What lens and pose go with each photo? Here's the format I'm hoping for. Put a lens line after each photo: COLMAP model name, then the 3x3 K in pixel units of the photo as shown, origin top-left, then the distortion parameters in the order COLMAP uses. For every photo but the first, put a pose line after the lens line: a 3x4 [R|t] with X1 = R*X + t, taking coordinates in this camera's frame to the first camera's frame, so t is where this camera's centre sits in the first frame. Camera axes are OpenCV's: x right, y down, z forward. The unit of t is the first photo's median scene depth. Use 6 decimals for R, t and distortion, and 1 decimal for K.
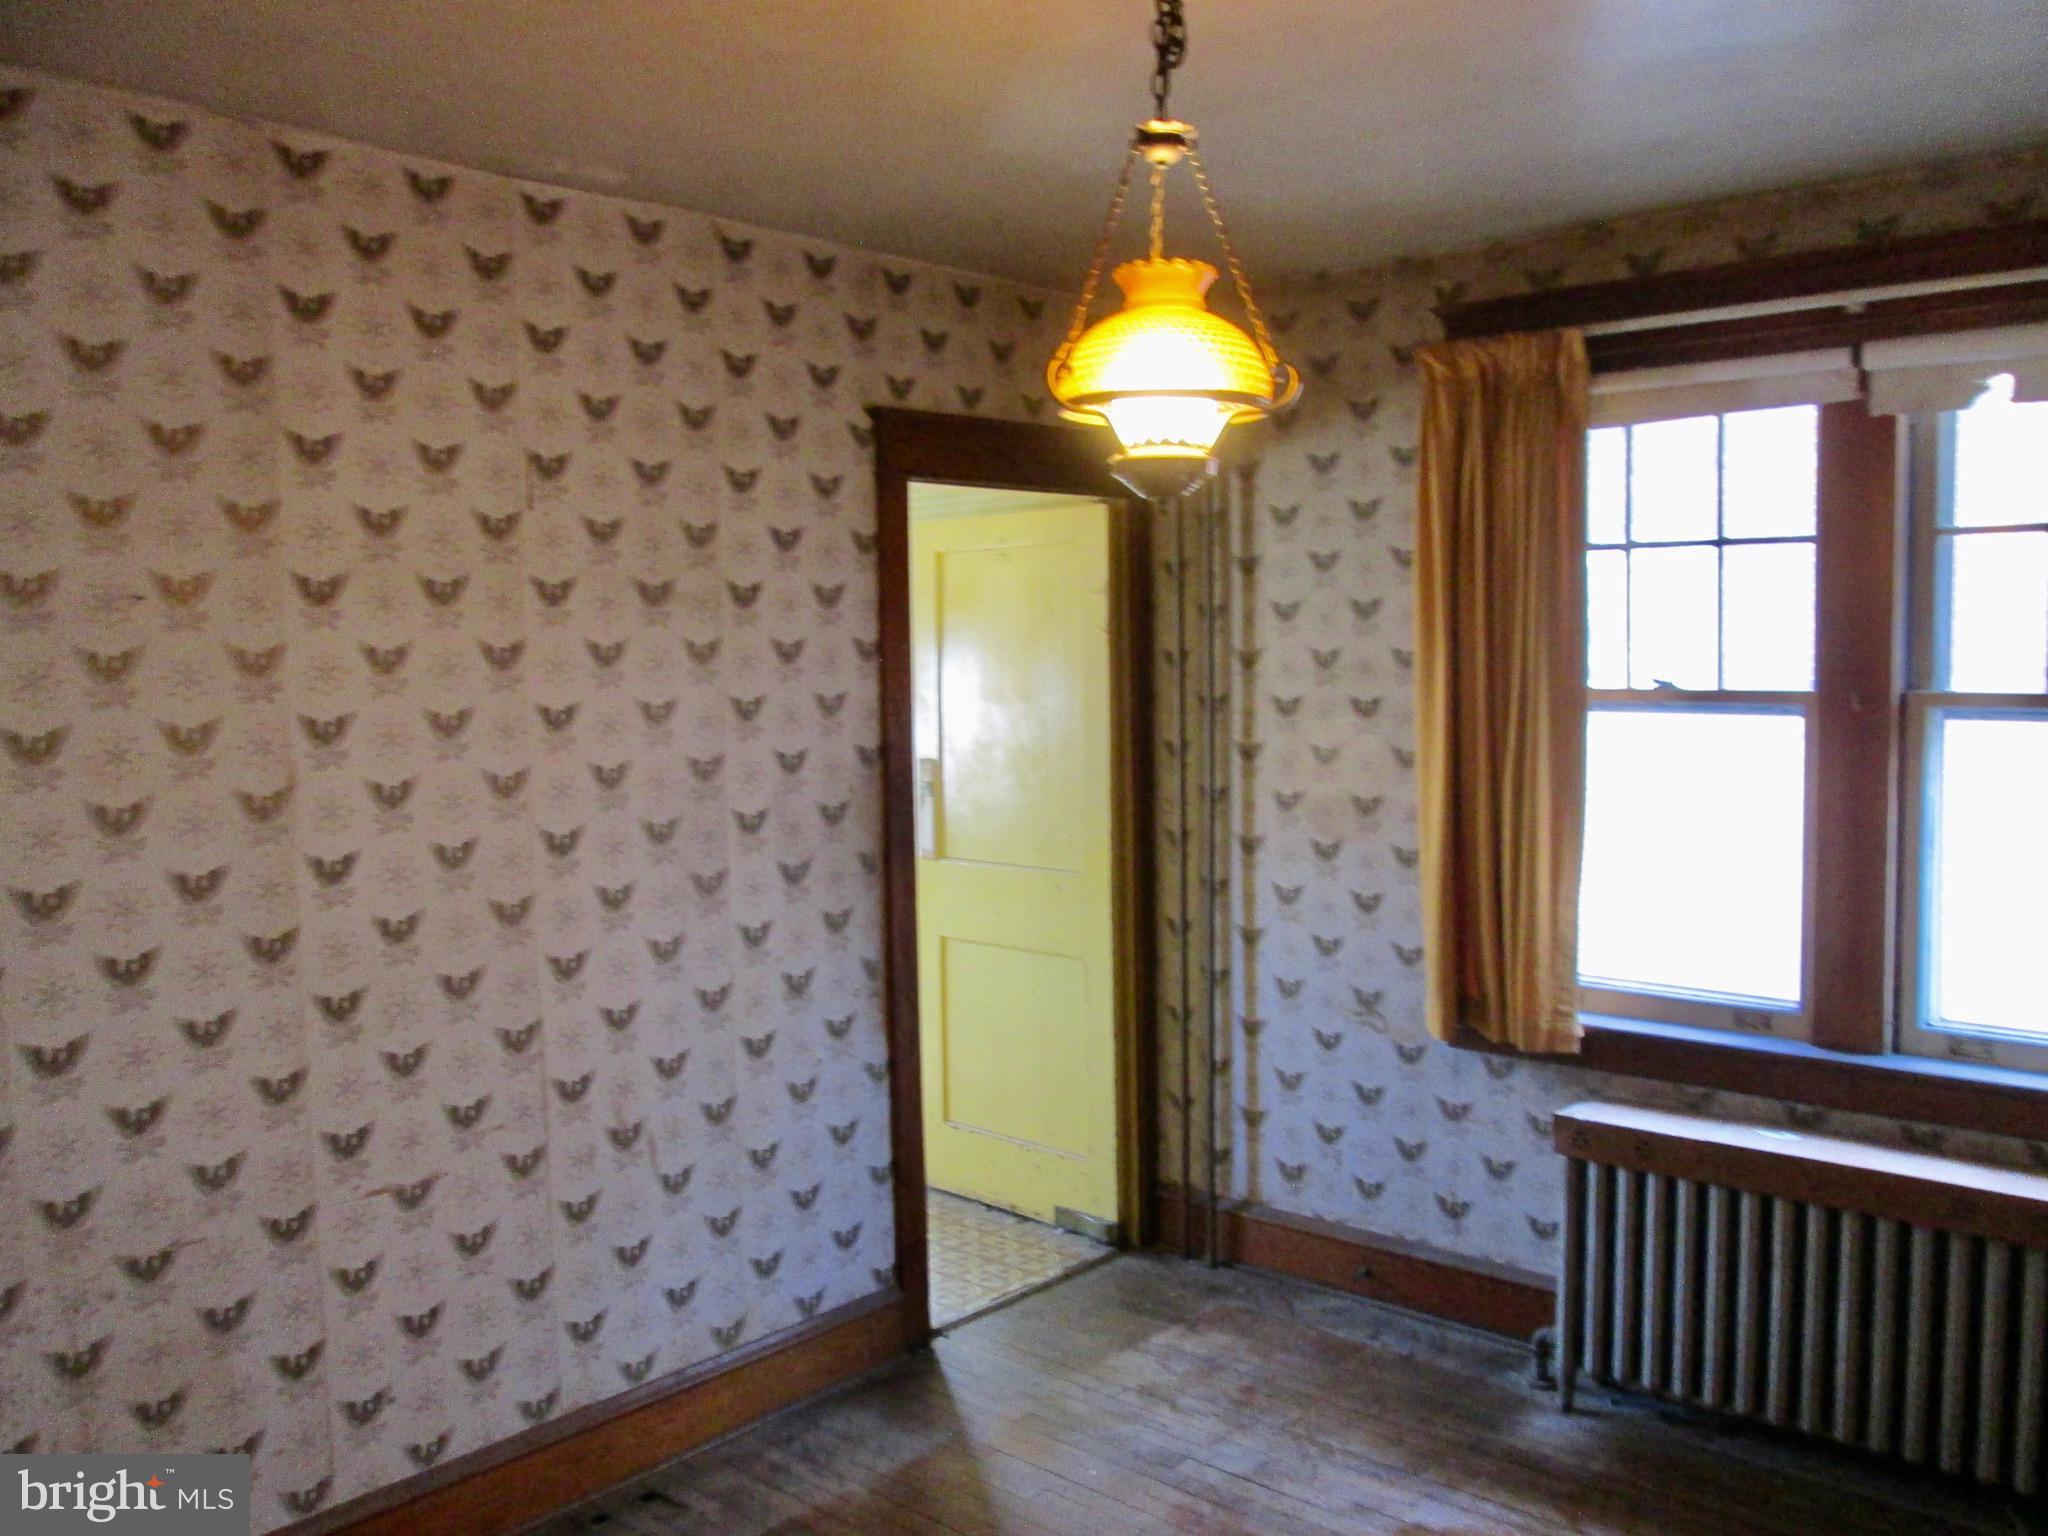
lens RADIAL K [[1667.3, 0, 1023.9], [0, 1667.3, 746.3], [0, 0, 1]] dist [-0.030492, 0.011389]
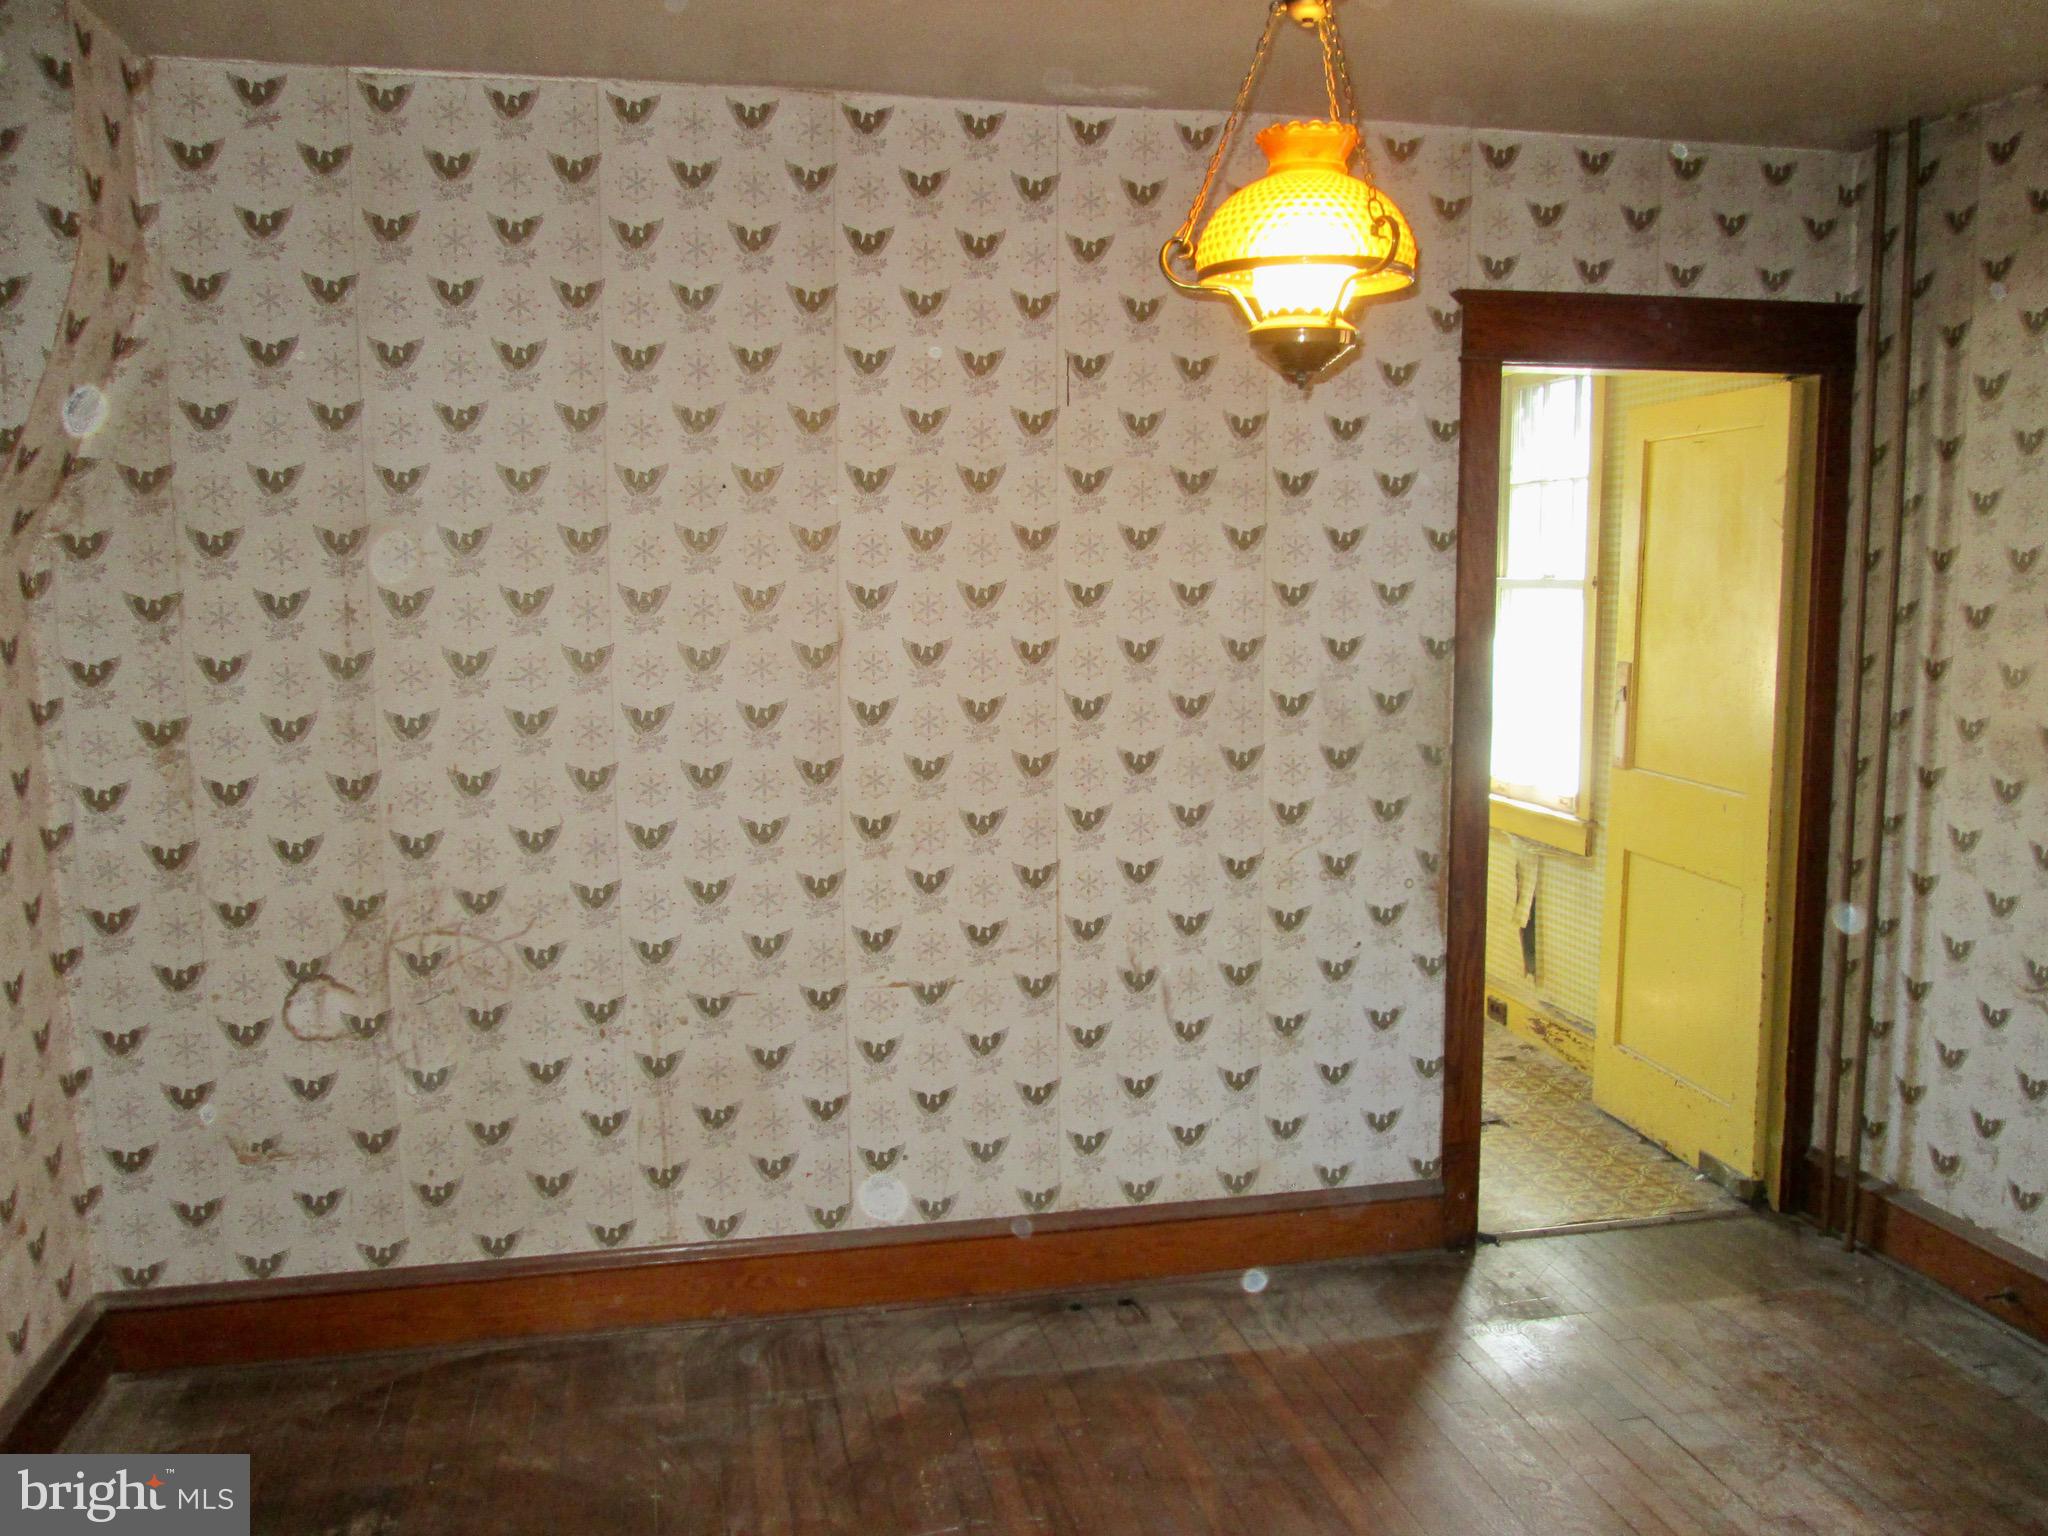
lens RADIAL K [[1650.0, 0, 997.8], [0, 1650.0, 730.2], [0, 0, 1]] dist [-0.054940, 0.009840]
pose [[0.817505, 0.076763, -0.570783, 0.268330], [-0.047177, 0.996672, 0.066470, 0.002431], [0.573986, -0.027411, 0.818406, 0.055643]]
